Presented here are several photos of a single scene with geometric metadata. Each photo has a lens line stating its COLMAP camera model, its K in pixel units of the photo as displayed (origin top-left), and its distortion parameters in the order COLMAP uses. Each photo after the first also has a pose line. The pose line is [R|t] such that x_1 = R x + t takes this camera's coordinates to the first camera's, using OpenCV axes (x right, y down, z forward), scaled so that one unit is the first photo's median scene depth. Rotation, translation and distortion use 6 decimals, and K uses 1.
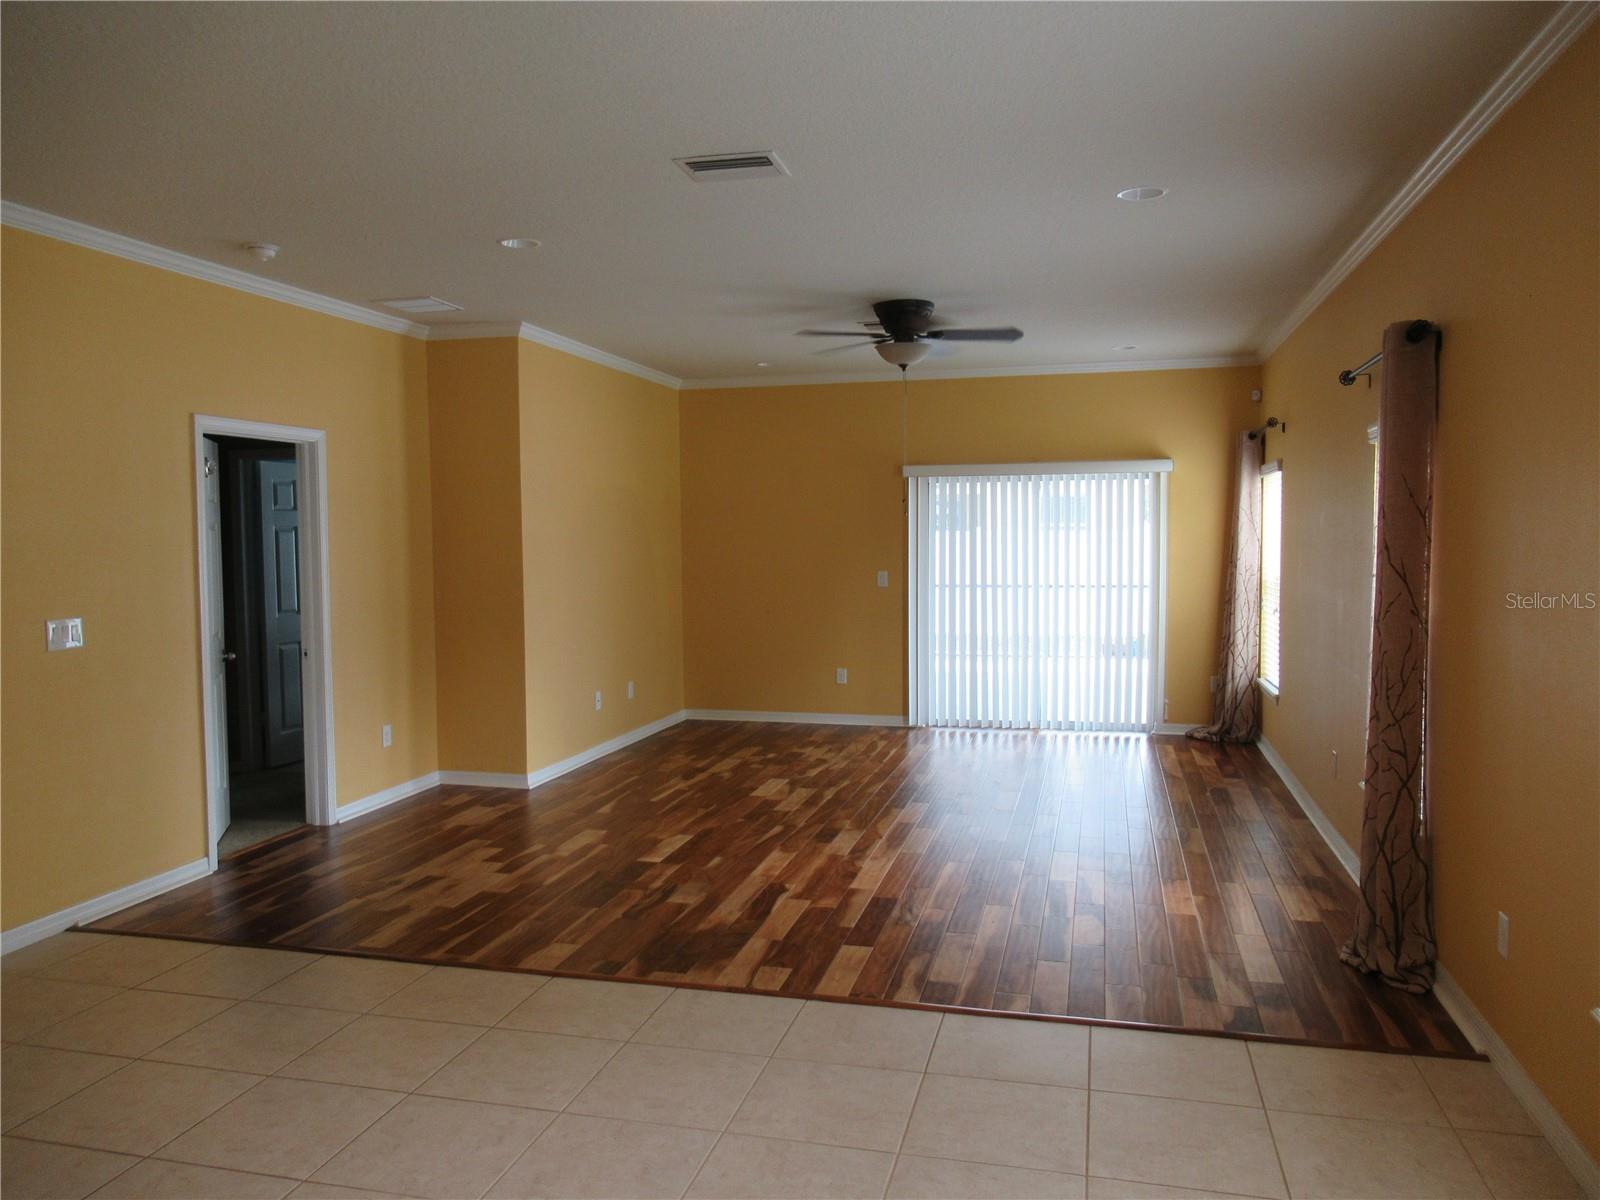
lens RADIAL K [[1206.5, 0, 768.8], [0, 1206.5, 589.1], [0, 0, 1]] dist [0.003751, -0.005907]
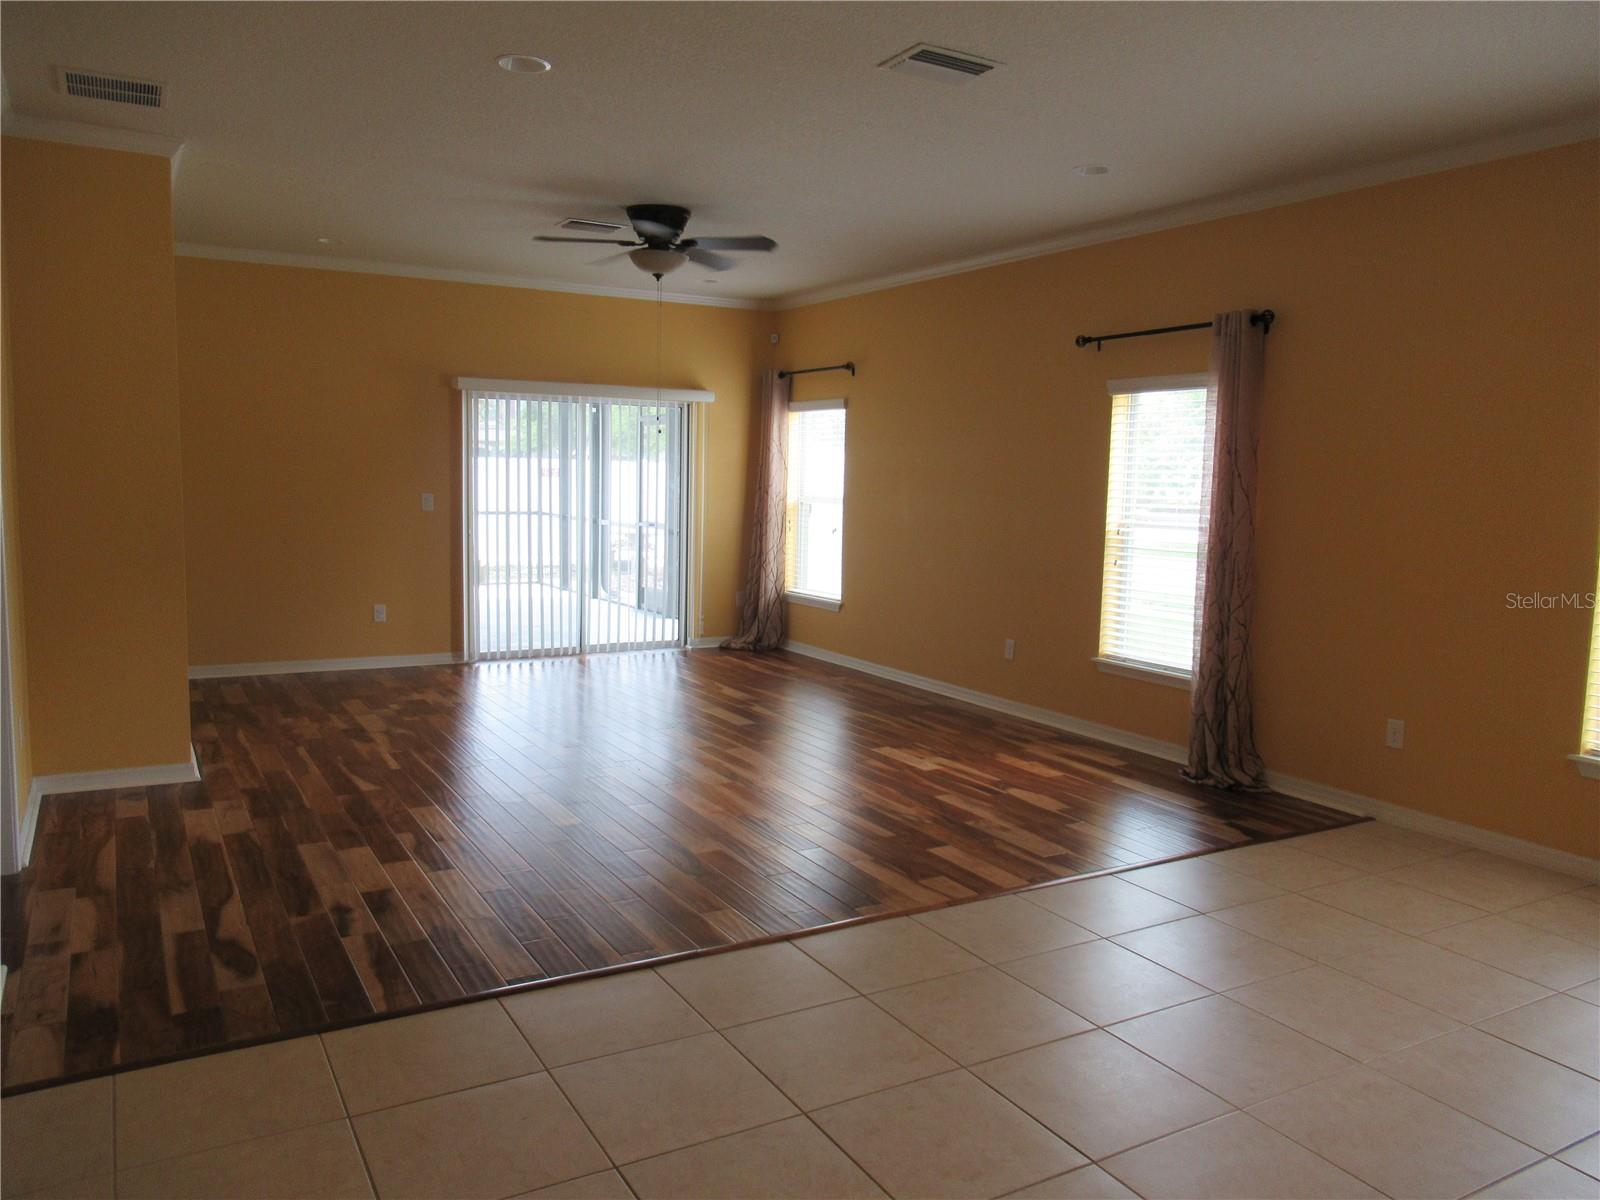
lens RADIAL K [[1206.5, 0, 803.5], [0, 1206.5, 610.7], [0, 0, 1]] dist [0.003751, -0.005907]
pose [[0.709491, -0.058618, 0.702272, -0.383052], [0.005914, 0.996995, 0.077243, 0.004463], [-0.704689, -0.050650, 0.707706, 0.182191]]
